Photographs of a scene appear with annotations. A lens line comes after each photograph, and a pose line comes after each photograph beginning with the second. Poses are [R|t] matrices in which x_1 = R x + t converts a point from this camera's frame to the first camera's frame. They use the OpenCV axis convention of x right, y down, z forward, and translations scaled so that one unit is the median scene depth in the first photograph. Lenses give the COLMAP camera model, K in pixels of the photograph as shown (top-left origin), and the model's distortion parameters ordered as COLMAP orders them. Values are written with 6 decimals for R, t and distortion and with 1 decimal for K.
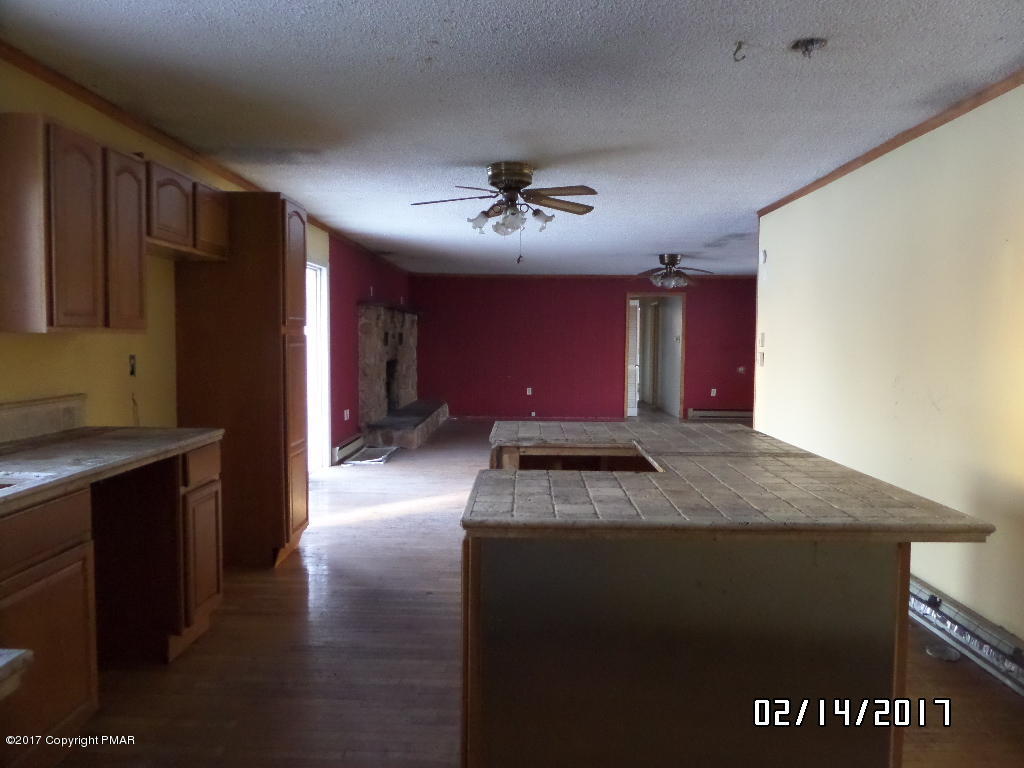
lens RADIAL K [[749.7, 0, 512.0], [0, 749.7, 384.0], [0, 0, 1]] dist [-0.001488, 0.000146]
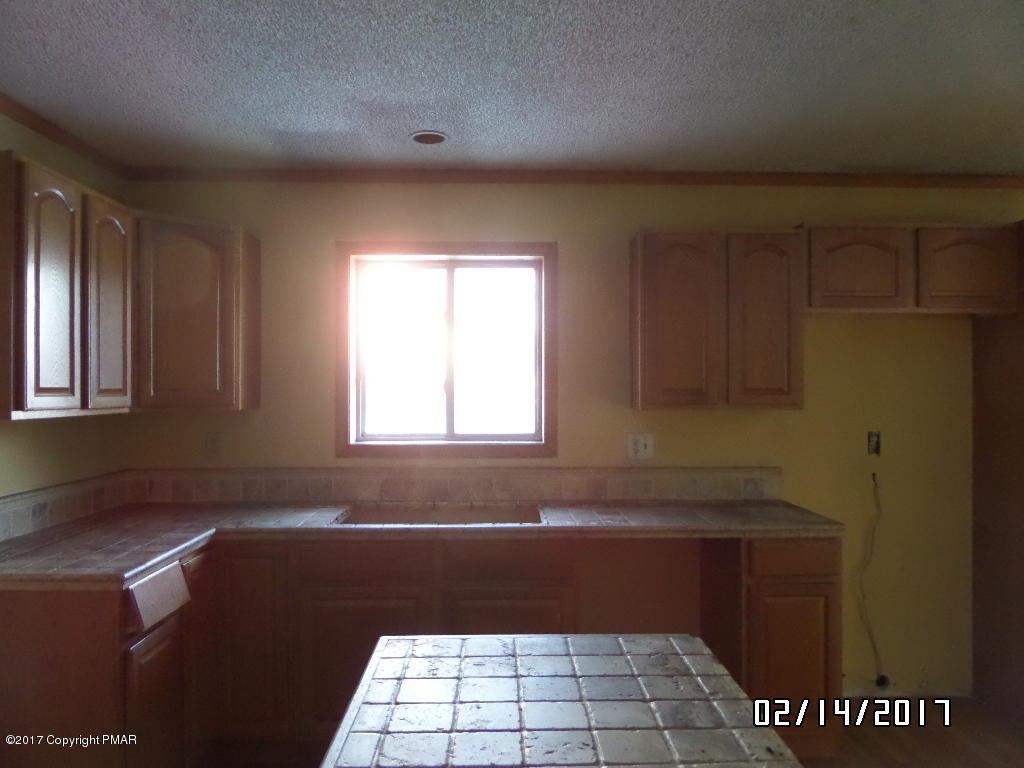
lens RADIAL K [[749.7, 0, 512.0], [0, 749.7, 384.0], [0, 0, 1]] dist [-0.001488, 0.000146]
pose [[0.028393, -0.013606, -0.999504, 0.476887], [-0.052811, 0.998490, -0.015092, -0.069776], [0.998201, 0.053213, 0.027632, 0.634128]]
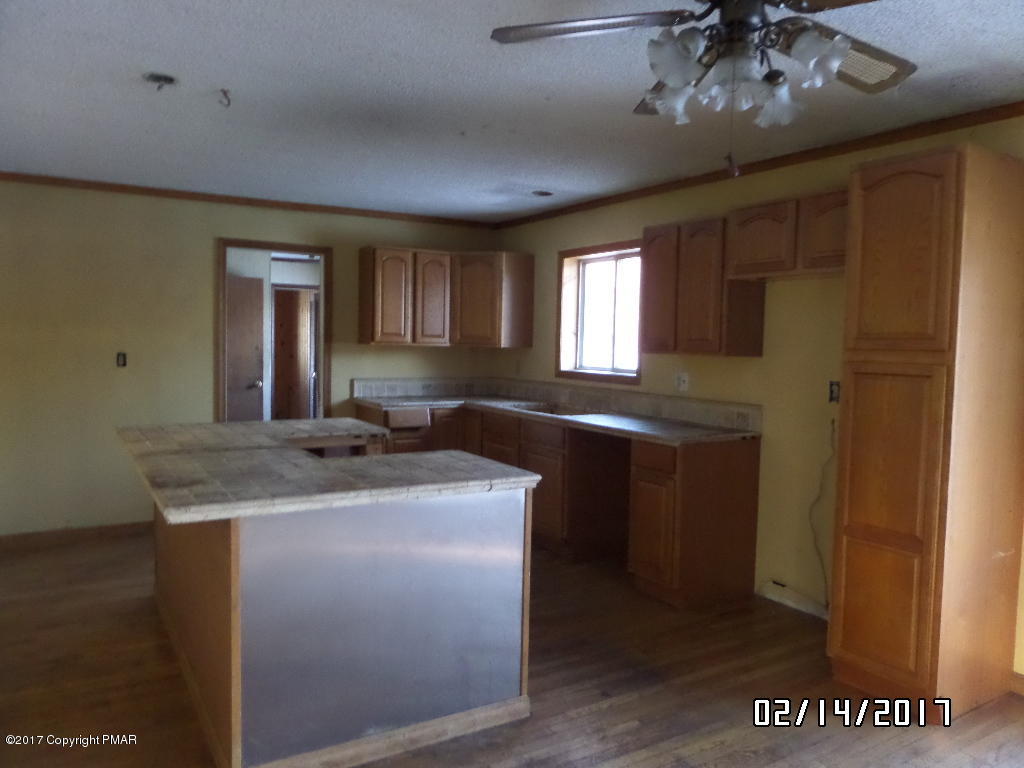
lens RADIAL K [[749.7, 0, 512.0], [0, 749.7, 384.0], [0, 0, 1]] dist [-0.001488, 0.000146]
pose [[-0.851875, 0.005950, -0.523711, 0.460747], [-0.055091, 0.993370, 0.100898, -0.133089], [0.520840, 0.114804, -0.845900, 1.941090]]
